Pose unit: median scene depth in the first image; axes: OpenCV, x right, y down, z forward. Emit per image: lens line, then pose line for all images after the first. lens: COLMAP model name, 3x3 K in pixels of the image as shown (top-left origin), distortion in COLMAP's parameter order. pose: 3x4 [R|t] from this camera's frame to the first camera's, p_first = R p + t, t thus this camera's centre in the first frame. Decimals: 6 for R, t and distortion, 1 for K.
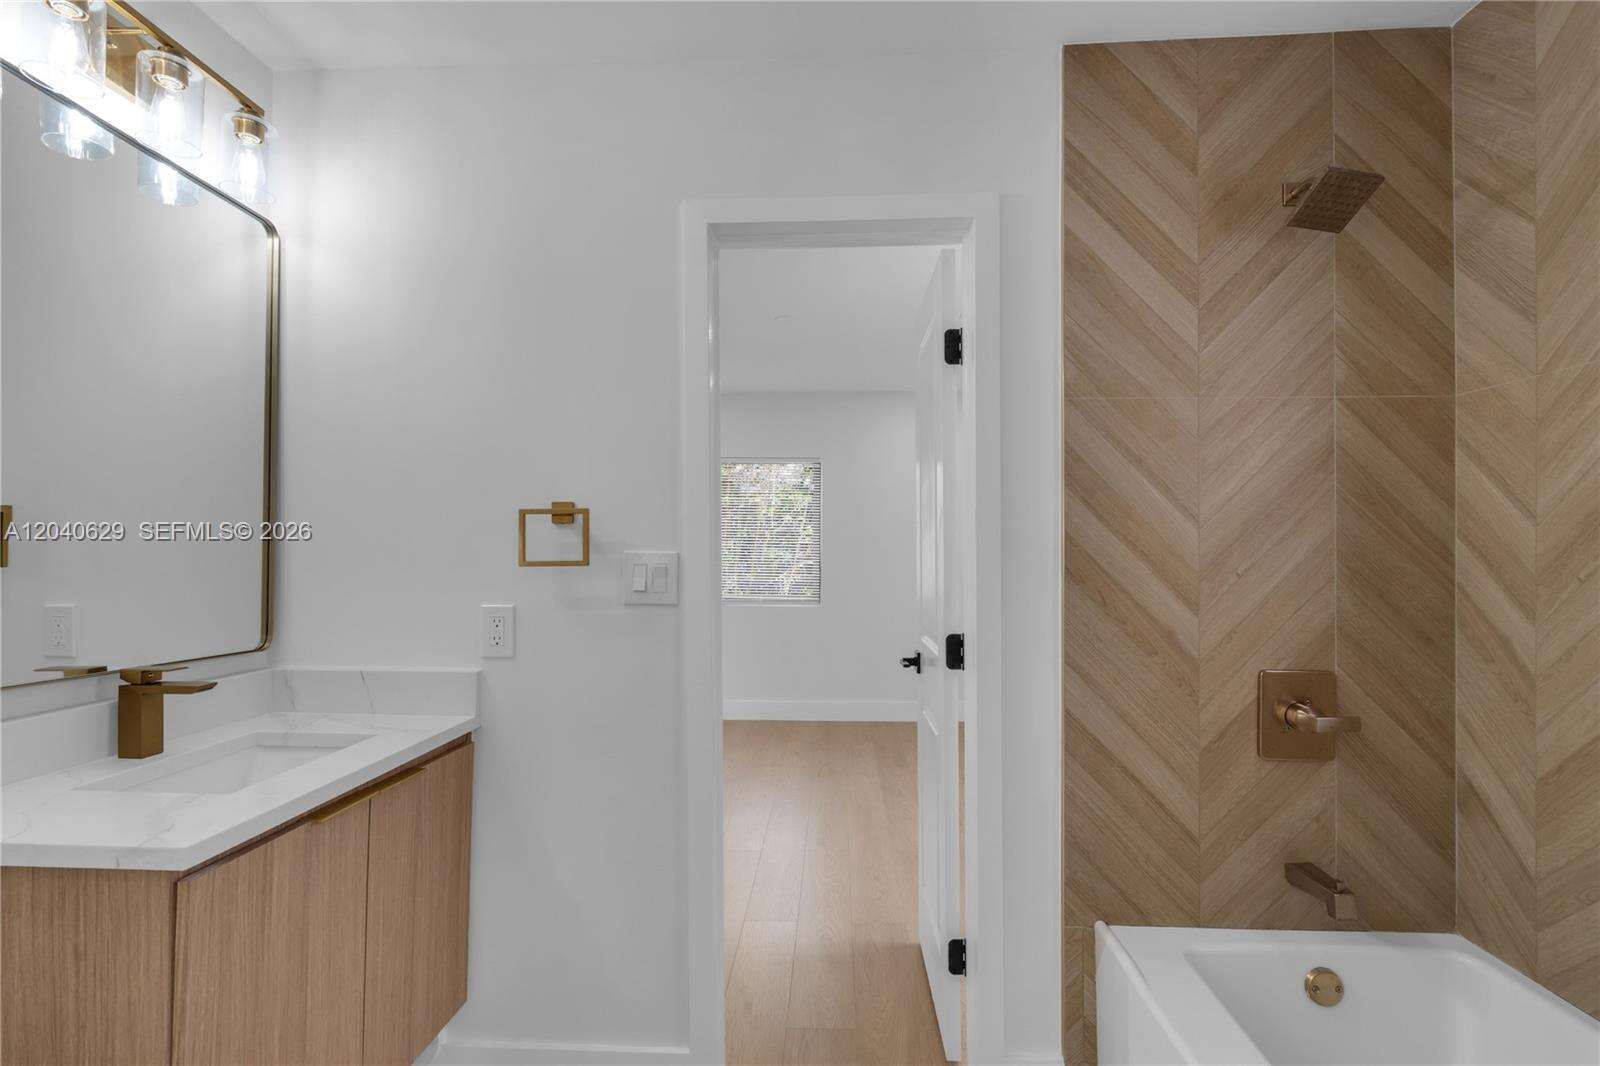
lens RADIAL K [[752.1, 0, 794.7], [0, 752.1, 541.3], [0, 0, 1]] dist [0.001158, -0.000340]
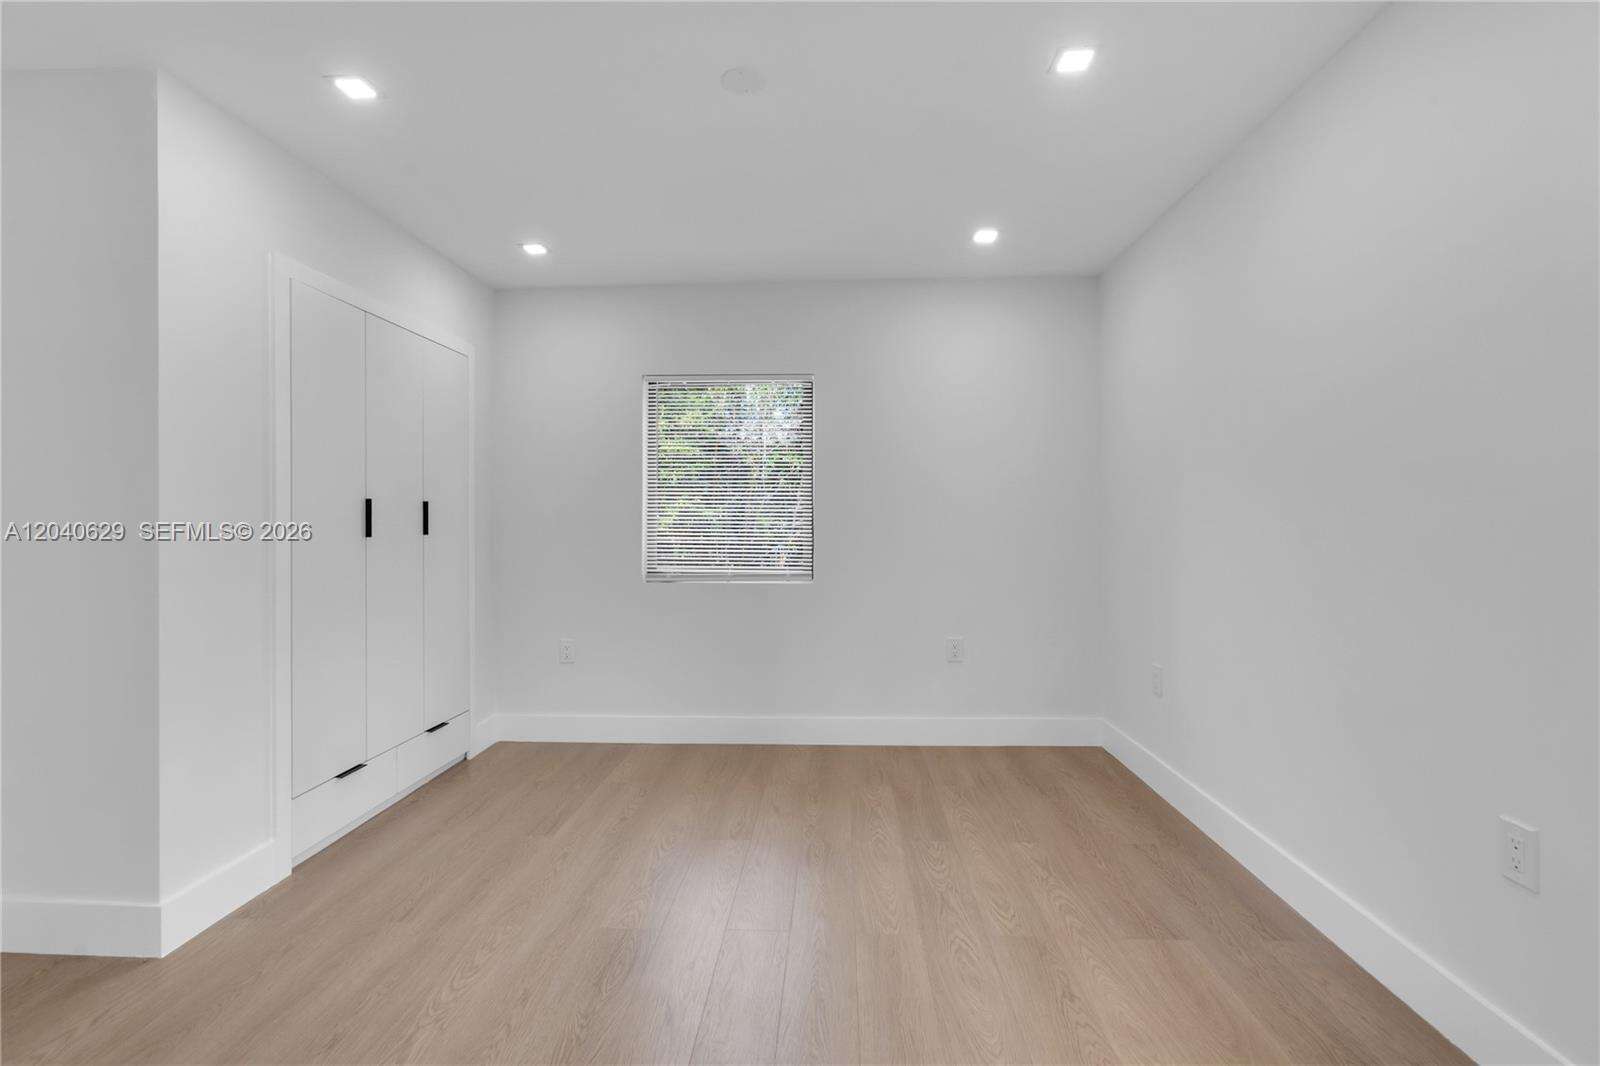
lens RADIAL K [[752.1, 0, 794.7], [0, 752.1, 541.3], [0, 0, 1]] dist [0.001158, -0.000340]
pose [[0.999994, -0.003178, -0.001052, 0.023249], [0.003215, 0.999314, 0.036881, 0.029512], [0.000934, -0.036884, 0.999319, 0.410105]]
